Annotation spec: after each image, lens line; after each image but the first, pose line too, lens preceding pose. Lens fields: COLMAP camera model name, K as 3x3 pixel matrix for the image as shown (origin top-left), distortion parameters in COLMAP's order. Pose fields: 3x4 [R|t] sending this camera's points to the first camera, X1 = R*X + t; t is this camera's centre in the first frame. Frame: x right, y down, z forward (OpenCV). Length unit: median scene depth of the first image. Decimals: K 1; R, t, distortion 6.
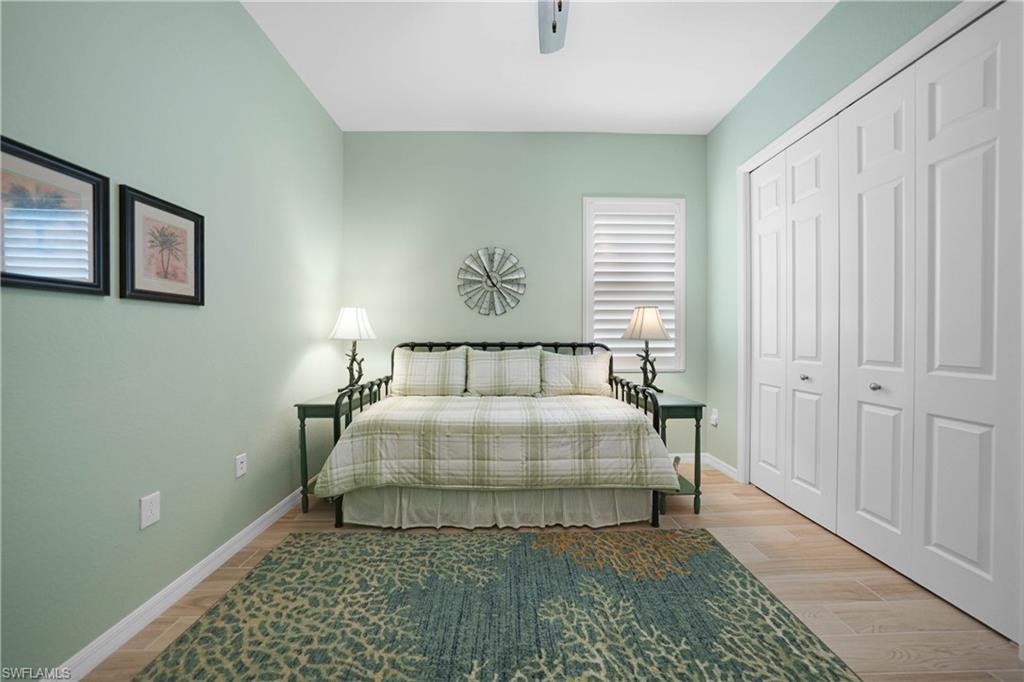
lens RADIAL K [[357.6, 0, 509.2], [0, 357.6, 339.1], [0, 0, 1]] dist [-0.024280, 0.005116]
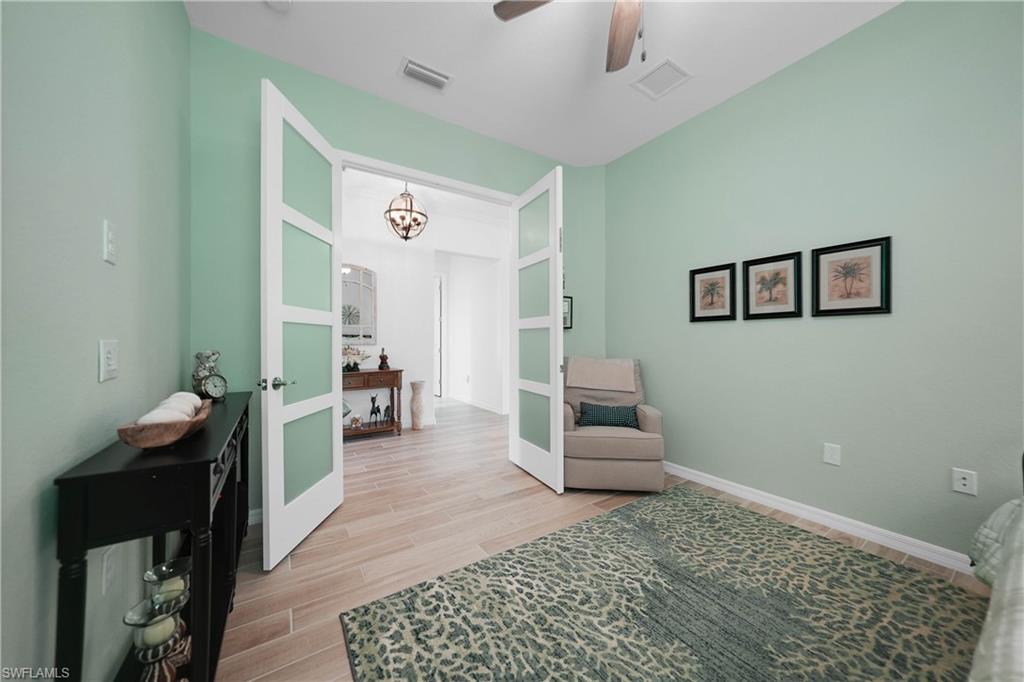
lens RADIAL K [[357.6, 0, 512.2], [0, 357.6, 338.1], [0, 0, 1]] dist [-0.024280, 0.005116]
pose [[-0.846556, -0.001734, -0.532296, 0.943128], [-0.003710, 0.999990, 0.002642, -0.012134], [0.532286, 0.004212, -0.846554, 1.529380]]
